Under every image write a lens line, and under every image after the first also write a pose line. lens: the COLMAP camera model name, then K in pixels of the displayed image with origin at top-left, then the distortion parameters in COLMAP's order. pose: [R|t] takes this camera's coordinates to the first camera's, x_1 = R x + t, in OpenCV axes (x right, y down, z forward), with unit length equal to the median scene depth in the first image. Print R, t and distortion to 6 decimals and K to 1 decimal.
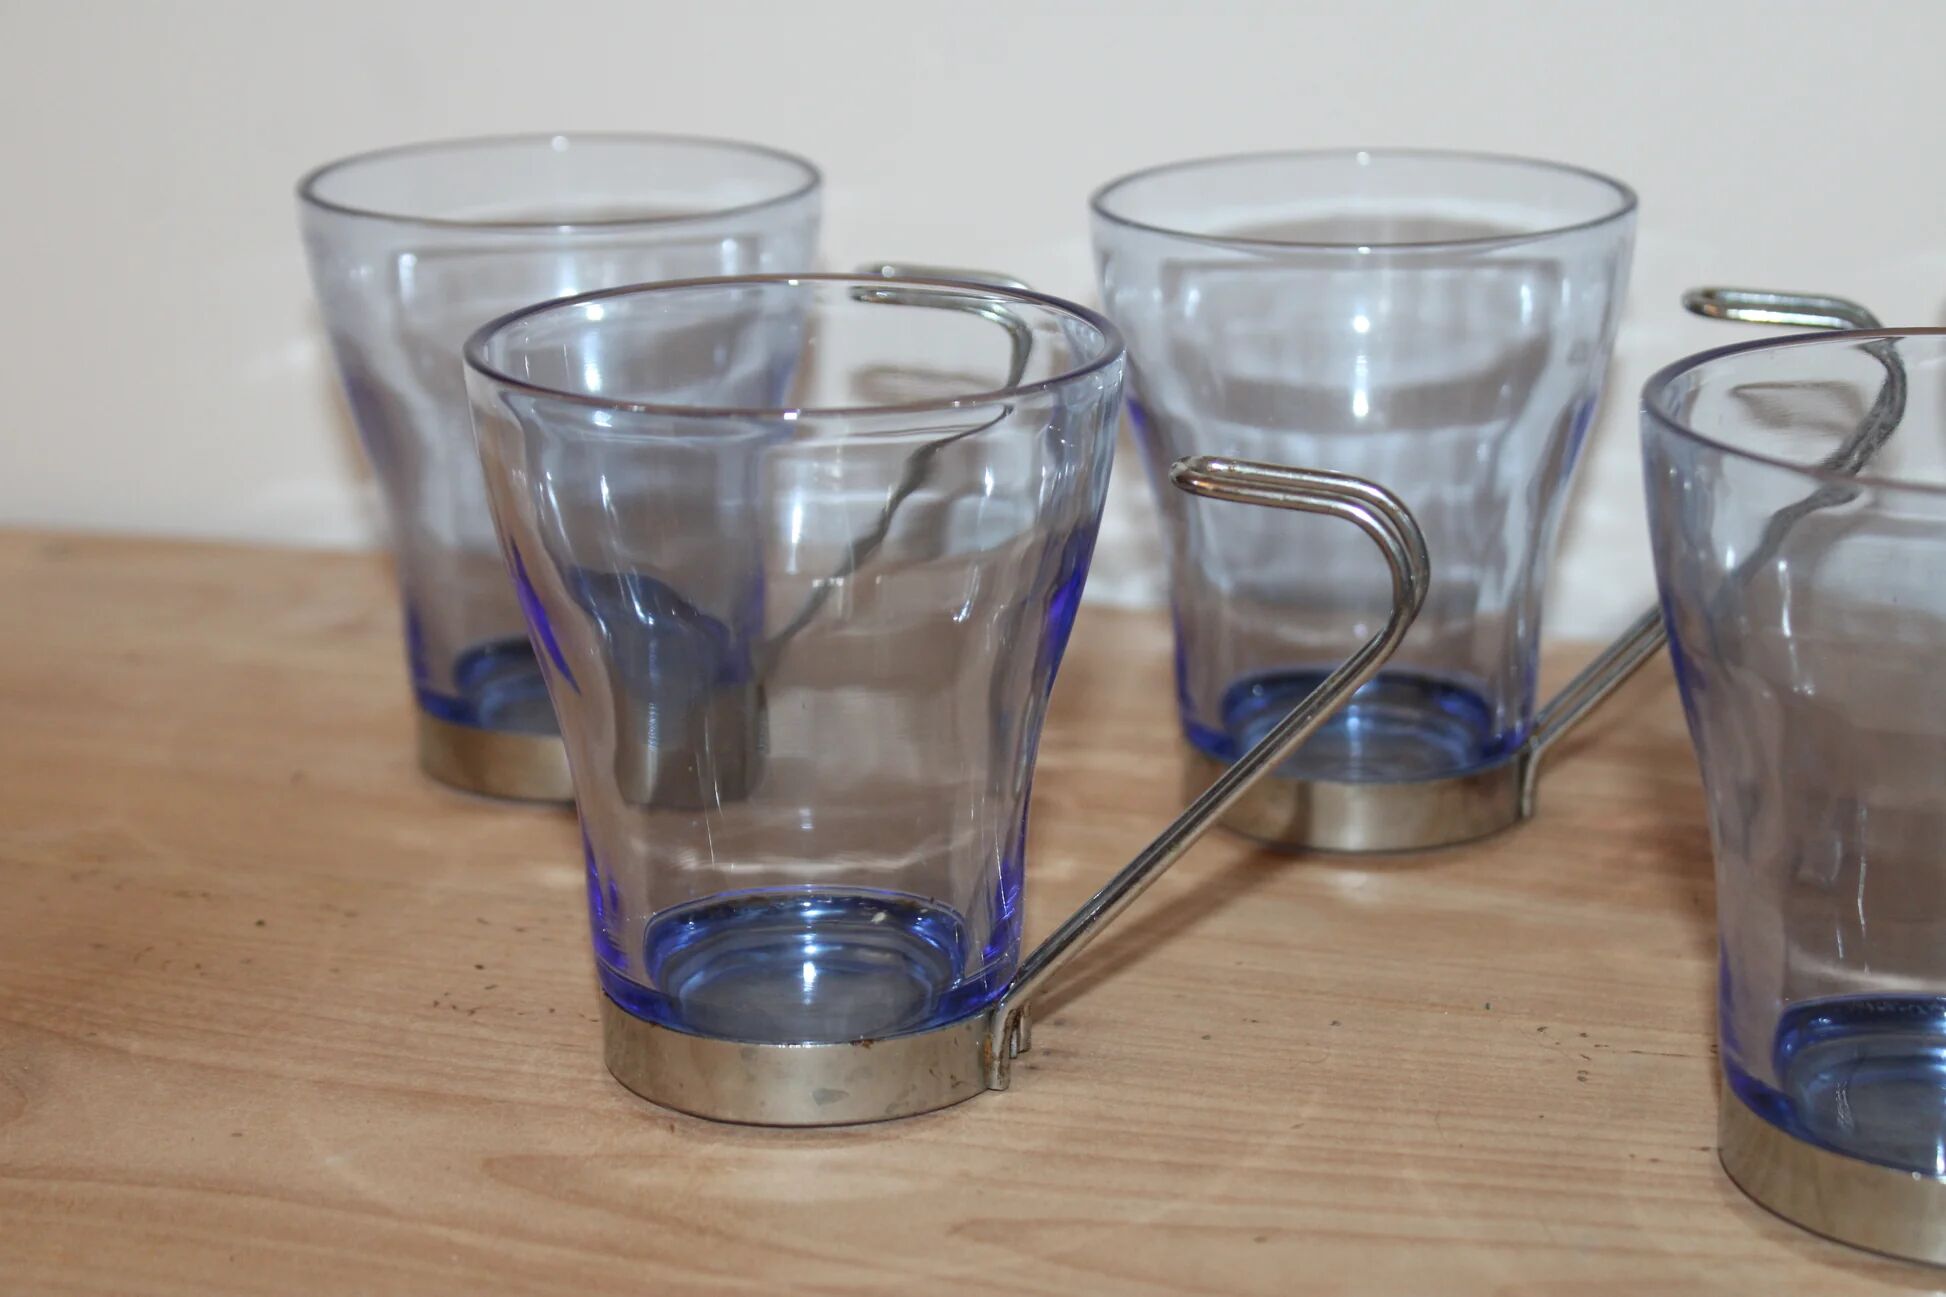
lens RADIAL K [[4023.6, 0, 972.1], [0, 4023.6, 649.7], [0, 0, 1]] dist [0.000941, 0.240697]
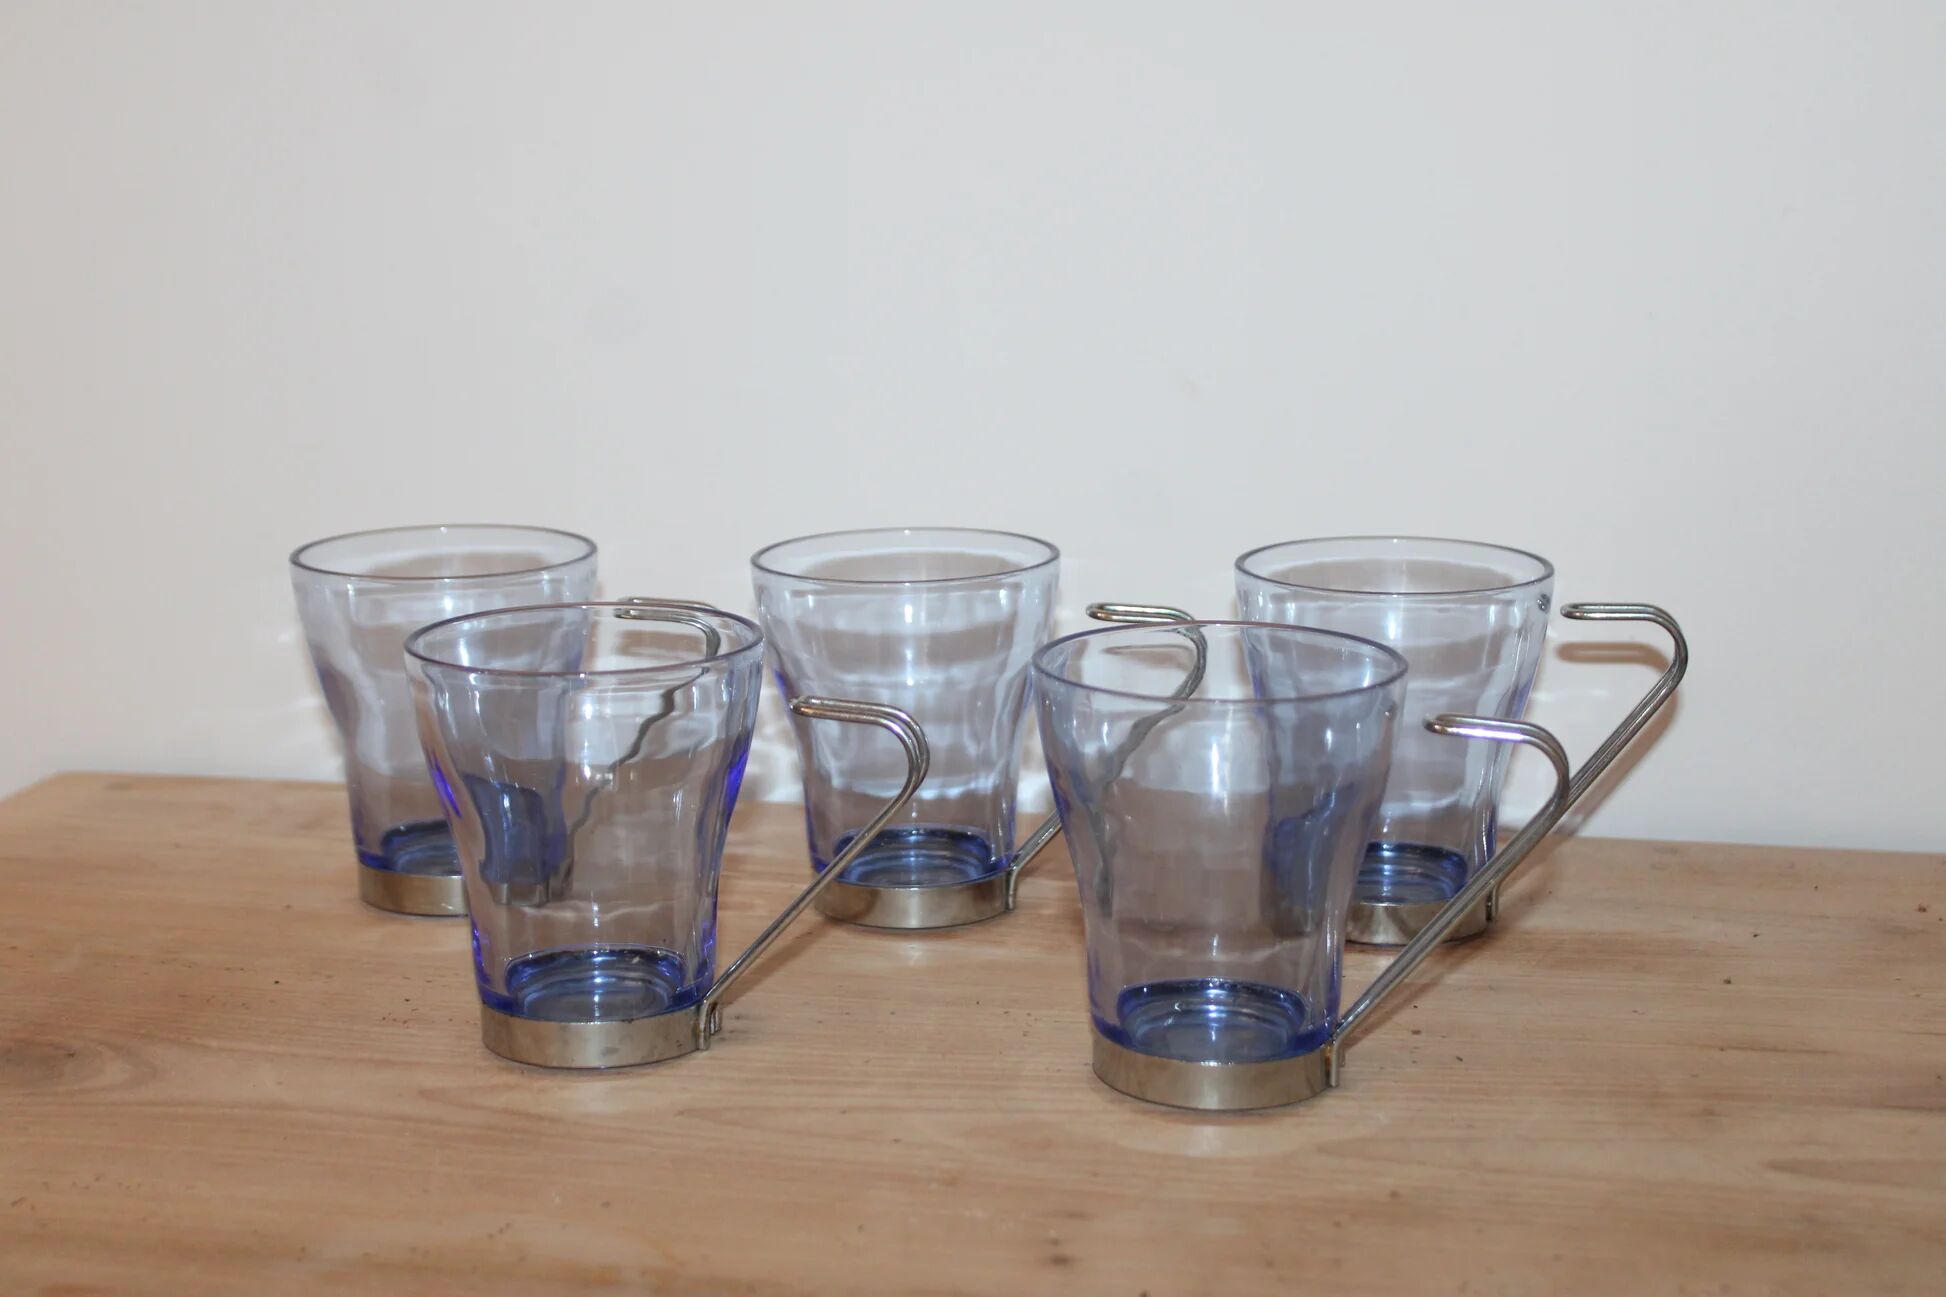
lens RADIAL K [[4023.6, 0, 972.1], [0, 4023.6, 649.7], [0, 0, 1]] dist [0.000941, 0.240697]
pose [[0.998050, -0.016326, 0.060244, 0.020397], [0.021494, 0.996050, -0.086152, 0.086579], [-0.058600, 0.087279, 0.994459, -0.796933]]
